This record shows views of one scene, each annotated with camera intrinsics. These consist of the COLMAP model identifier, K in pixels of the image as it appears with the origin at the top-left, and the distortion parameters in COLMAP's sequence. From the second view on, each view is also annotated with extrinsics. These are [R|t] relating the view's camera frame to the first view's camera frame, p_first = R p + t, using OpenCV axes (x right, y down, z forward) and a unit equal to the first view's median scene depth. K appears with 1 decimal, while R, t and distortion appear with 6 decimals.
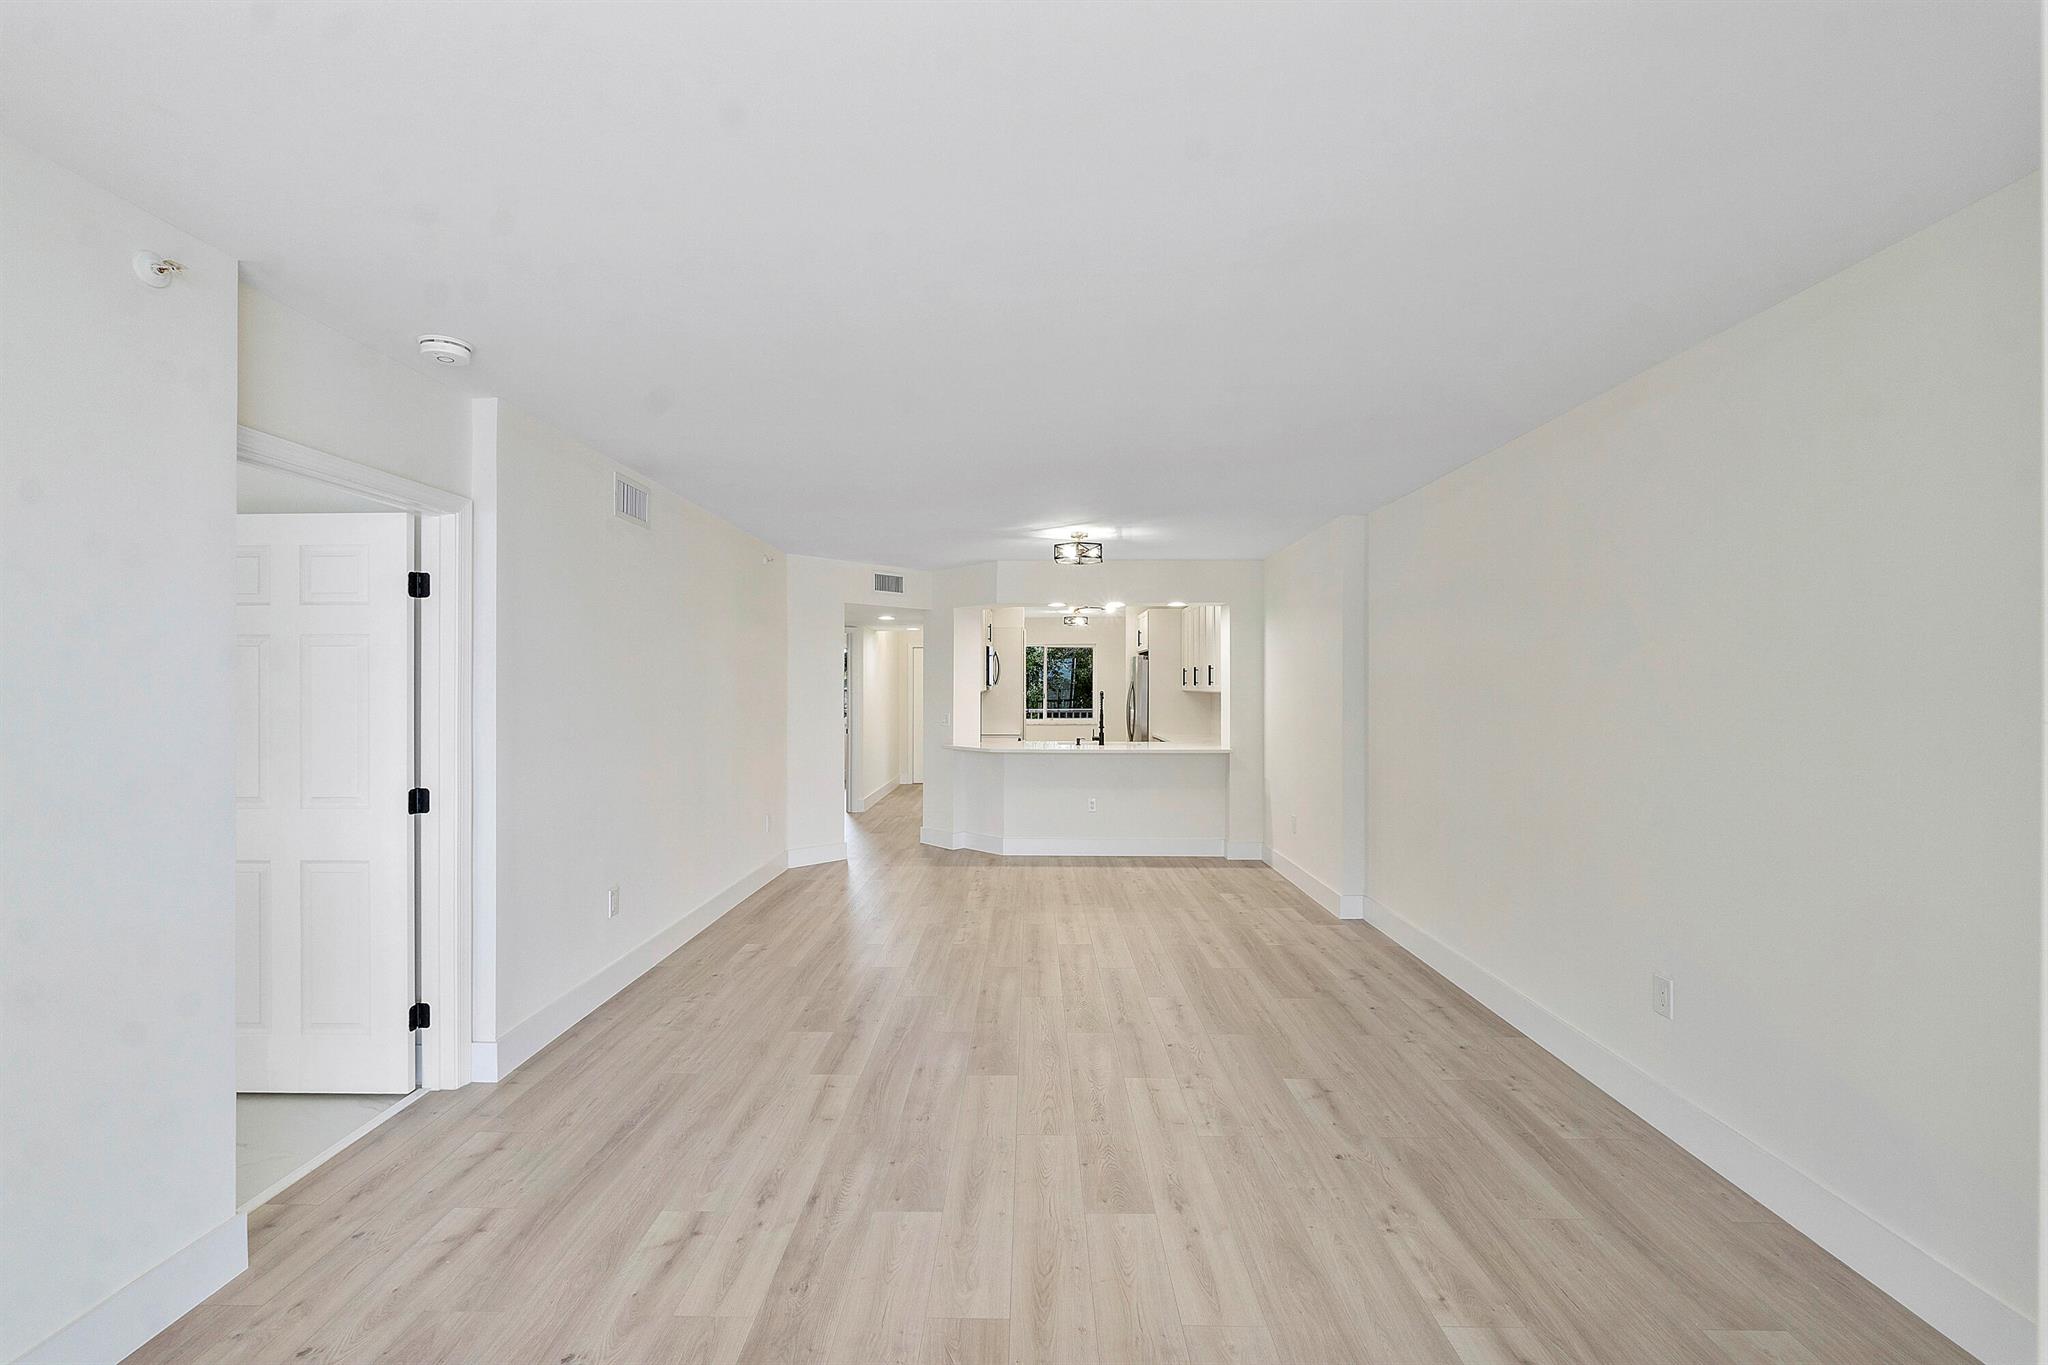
lens RADIAL K [[872.4, 0, 1020.6], [0, 872.4, 682.6], [0, 0, 1]] dist [-0.005344, 0.000226]
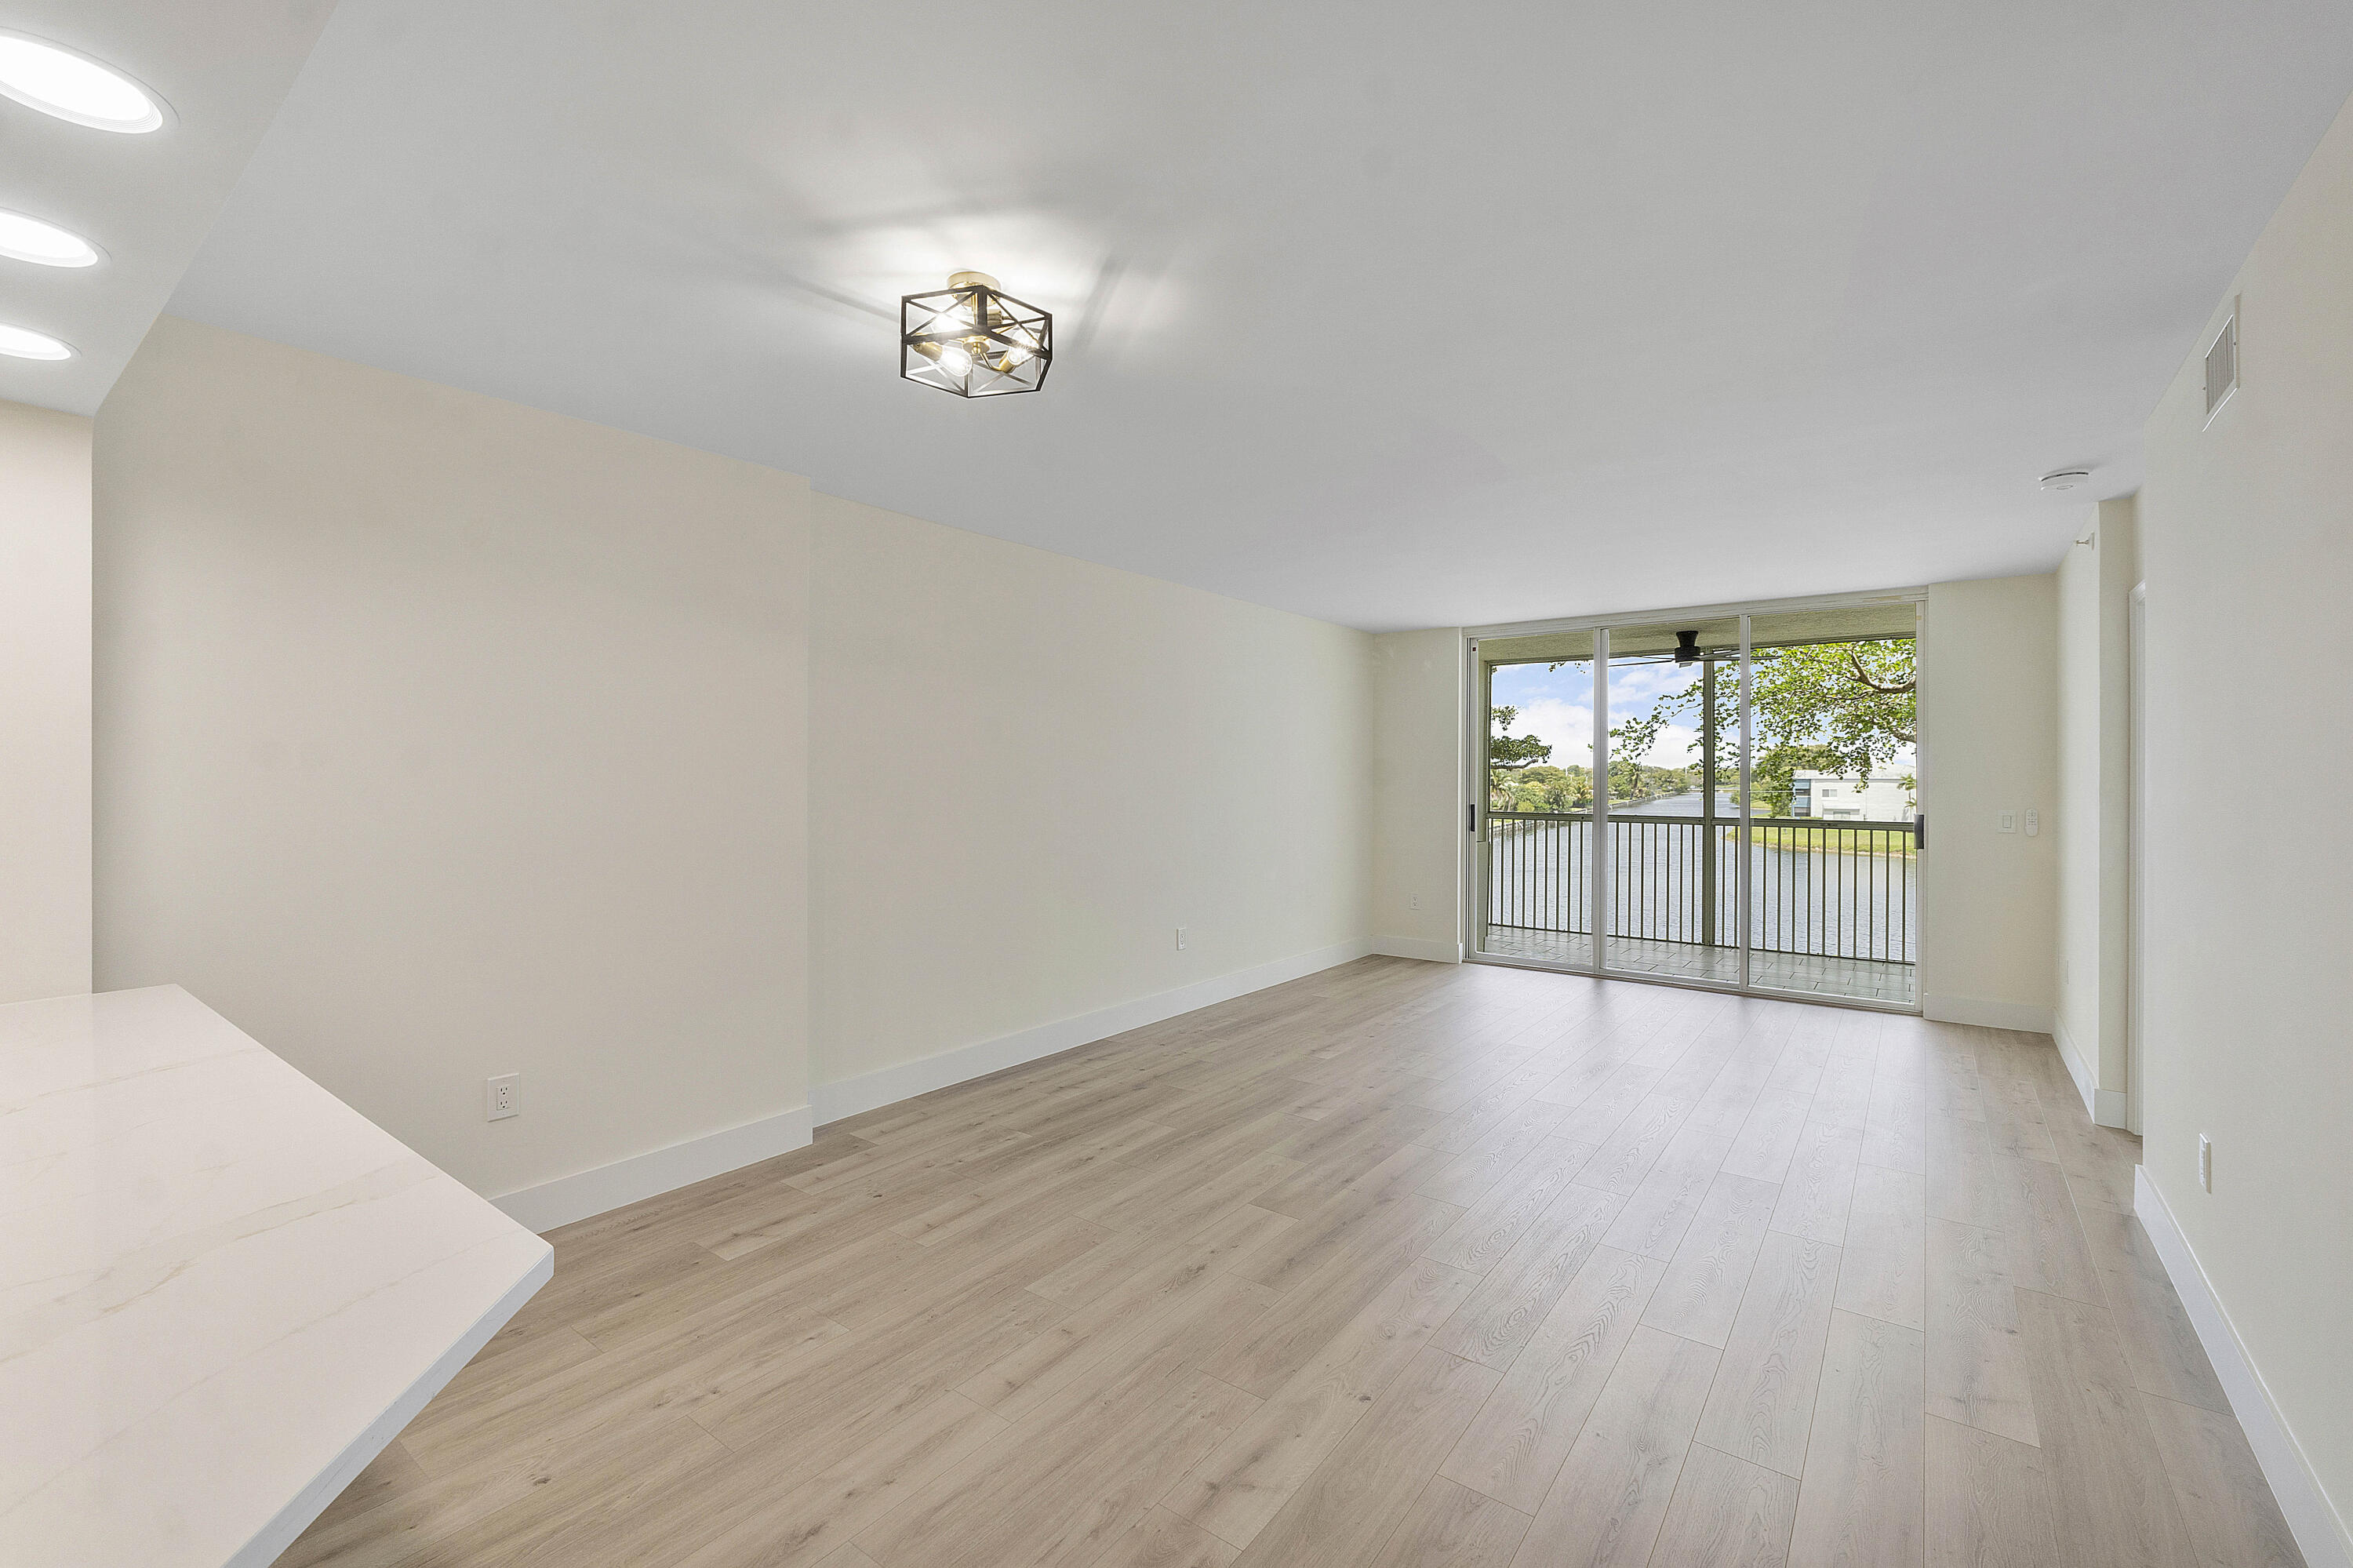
lens RADIAL K [[1002.4, 0, 1177.6], [0, 1002.4, 777.5], [0, 0, 1]] dist [-0.005344, 0.000226]
pose [[-0.809261, -0.002589, 0.587444, -0.295200], [-0.004078, 0.999991, -0.001211, 0.022387], [-0.587436, -0.003375, -0.809264, 1.718346]]
